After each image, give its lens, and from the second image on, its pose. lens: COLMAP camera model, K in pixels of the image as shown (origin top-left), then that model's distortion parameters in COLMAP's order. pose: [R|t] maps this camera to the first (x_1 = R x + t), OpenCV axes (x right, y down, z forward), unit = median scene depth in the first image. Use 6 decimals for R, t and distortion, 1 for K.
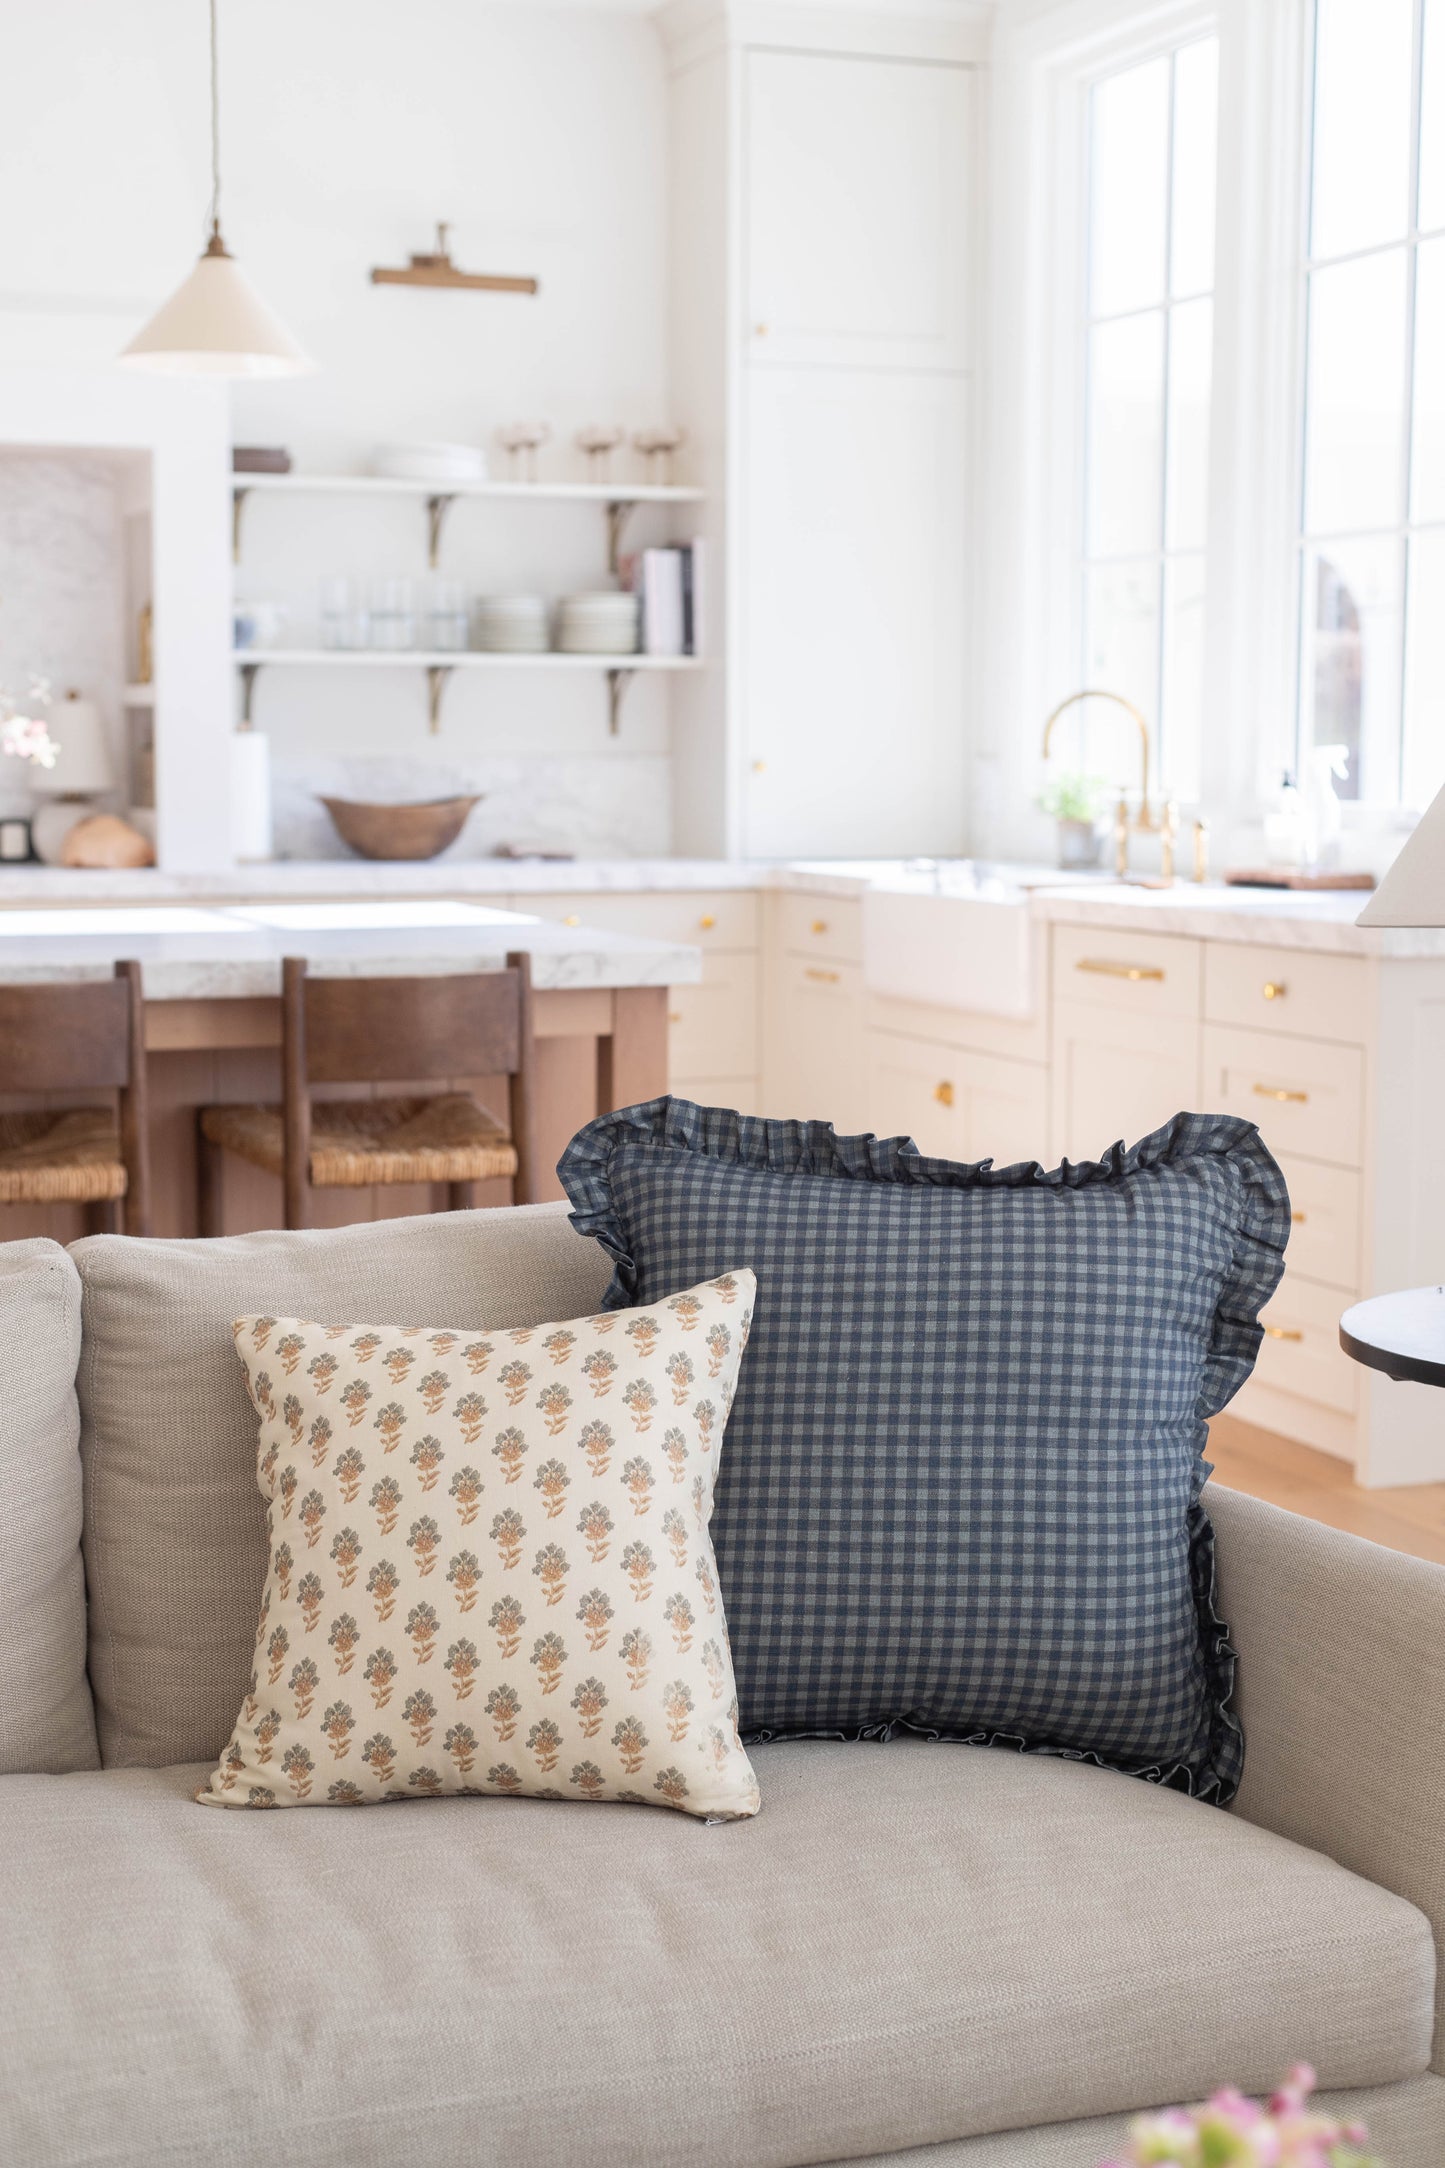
lens RADIAL K [[3157.5, 0, 722.5], [0, 3157.5, 1084.0], [0, 0, 1]] dist [0.001369, -0.021243]
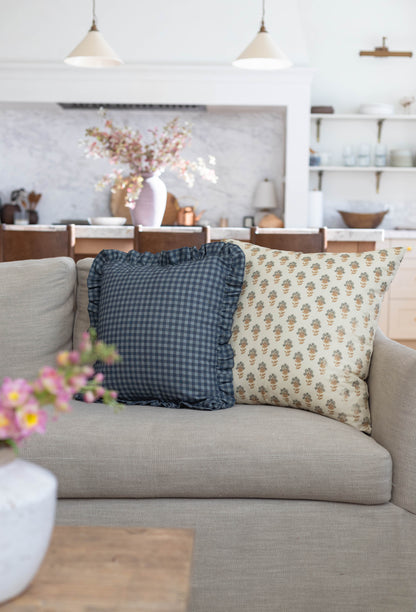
lens RADIAL K [[967.5, 0, 208.0], [0, 967.5, 306.0], [0, 0, 1]] dist [0.016186, -0.103514]
pose [[0.935056, 0.036252, -0.352641, 0.106817], [-0.048057, 0.998537, -0.024778, 0.040884], [0.351227, 0.040115, 0.935431, 0.005840]]
